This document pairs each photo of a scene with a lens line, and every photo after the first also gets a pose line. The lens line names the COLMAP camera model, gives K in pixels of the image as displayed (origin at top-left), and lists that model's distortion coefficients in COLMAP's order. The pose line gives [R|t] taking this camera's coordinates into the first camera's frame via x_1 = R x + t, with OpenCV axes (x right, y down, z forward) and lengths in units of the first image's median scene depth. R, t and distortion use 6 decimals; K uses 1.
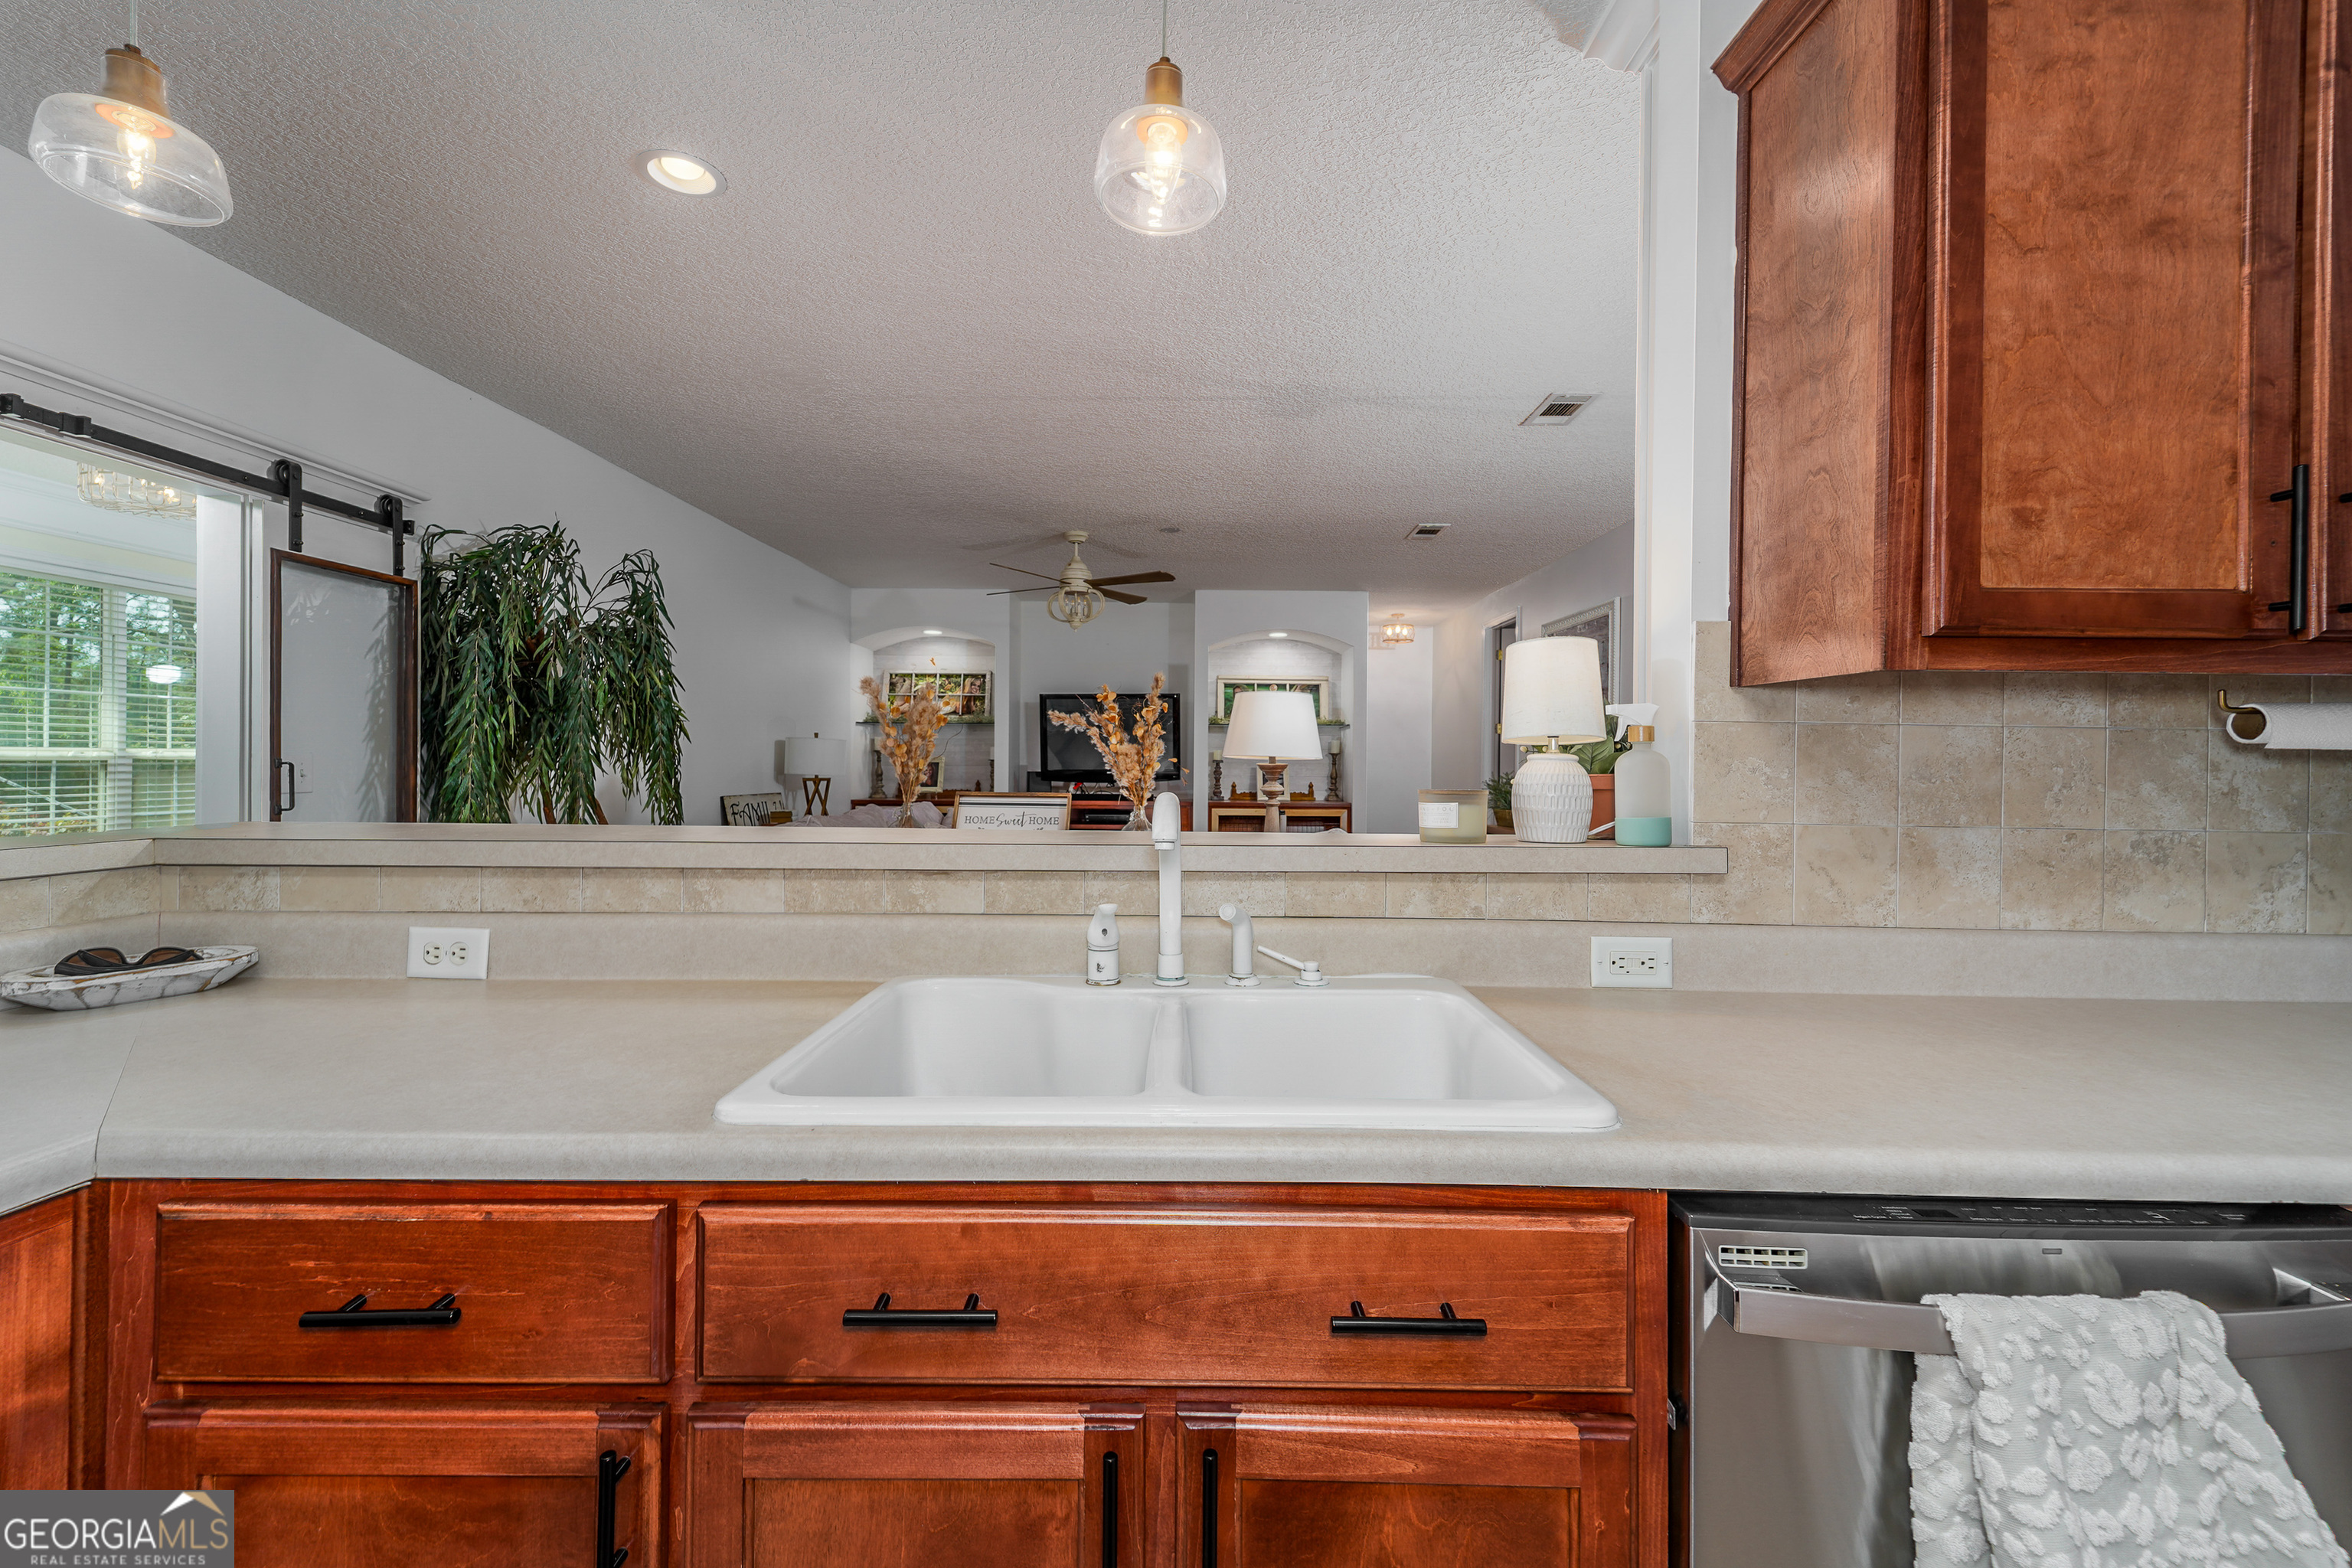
lens RADIAL K [[948.9, 0, 1189.5], [0, 948.9, 754.0], [0, 0, 1]] dist [0.017125, -0.003853]
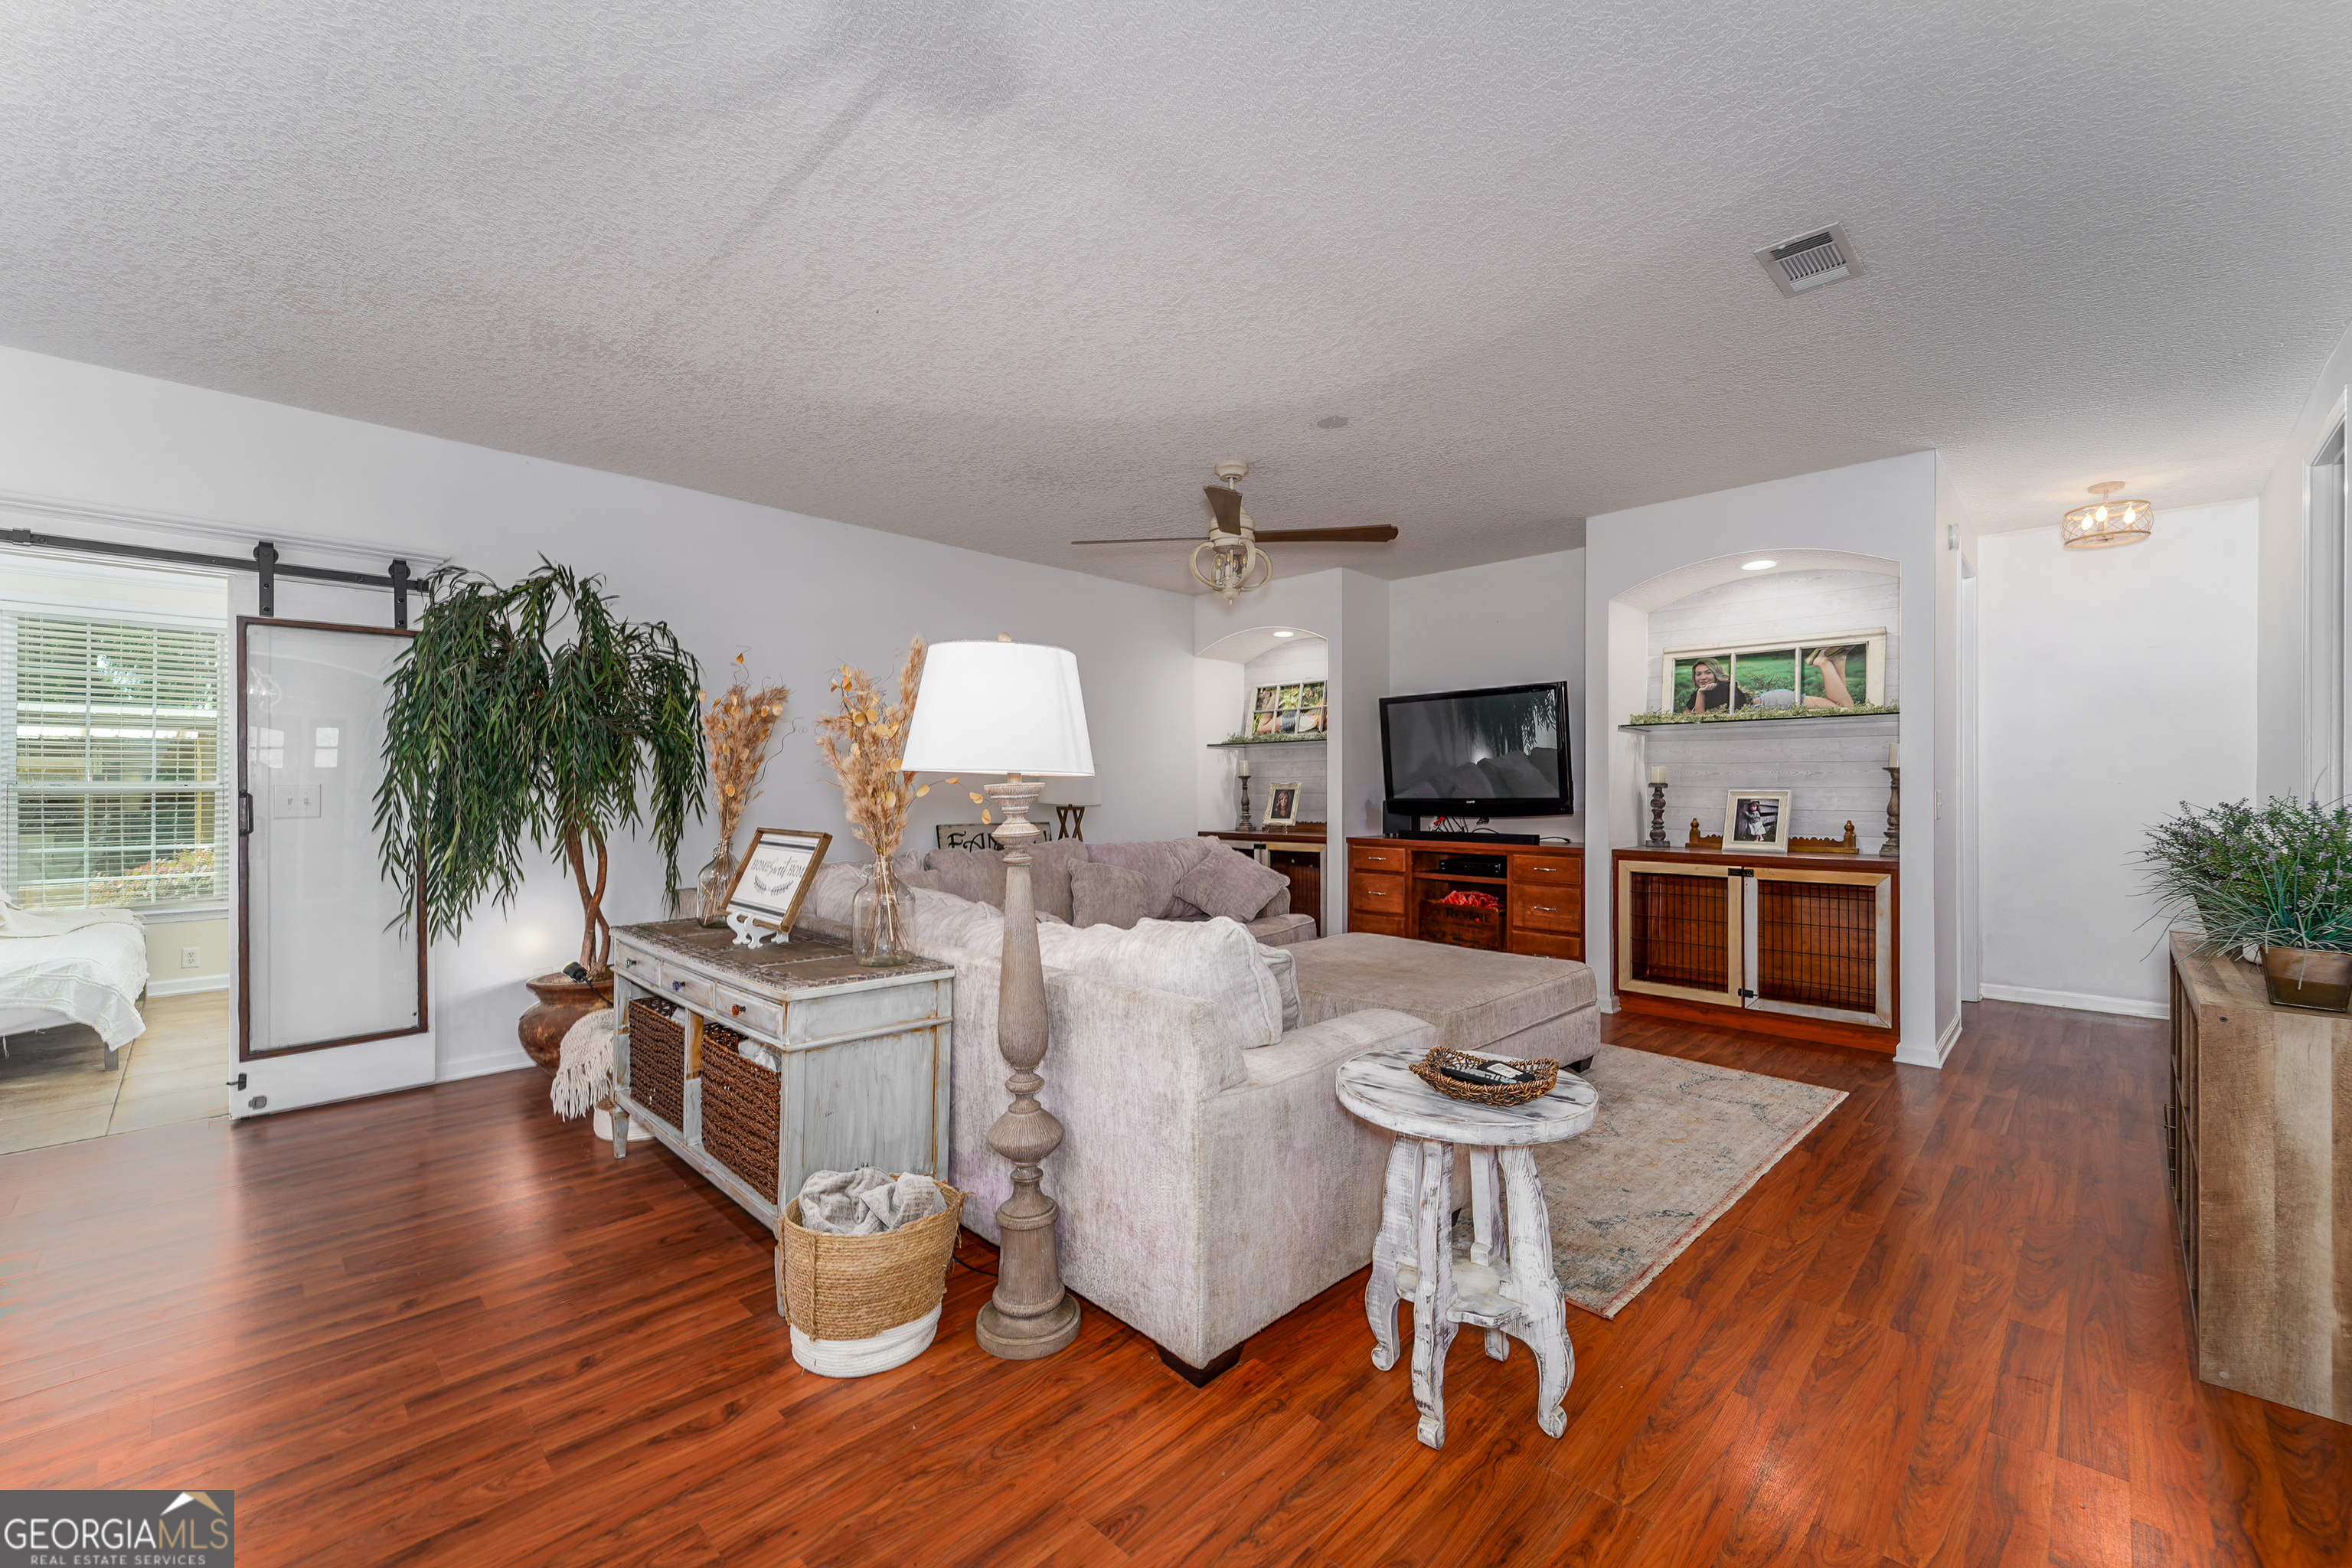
lens RADIAL K [[948.9, 0, 1169.2], [0, 948.9, 786.5], [0, 0, 1]] dist [0.017125, -0.003853]
pose [[0.701868, -0.007464, -0.712268, 0.256652], [0.009861, 0.999951, -0.000761, 0.006287], [0.712239, -0.006490, 0.701907, 0.334534]]
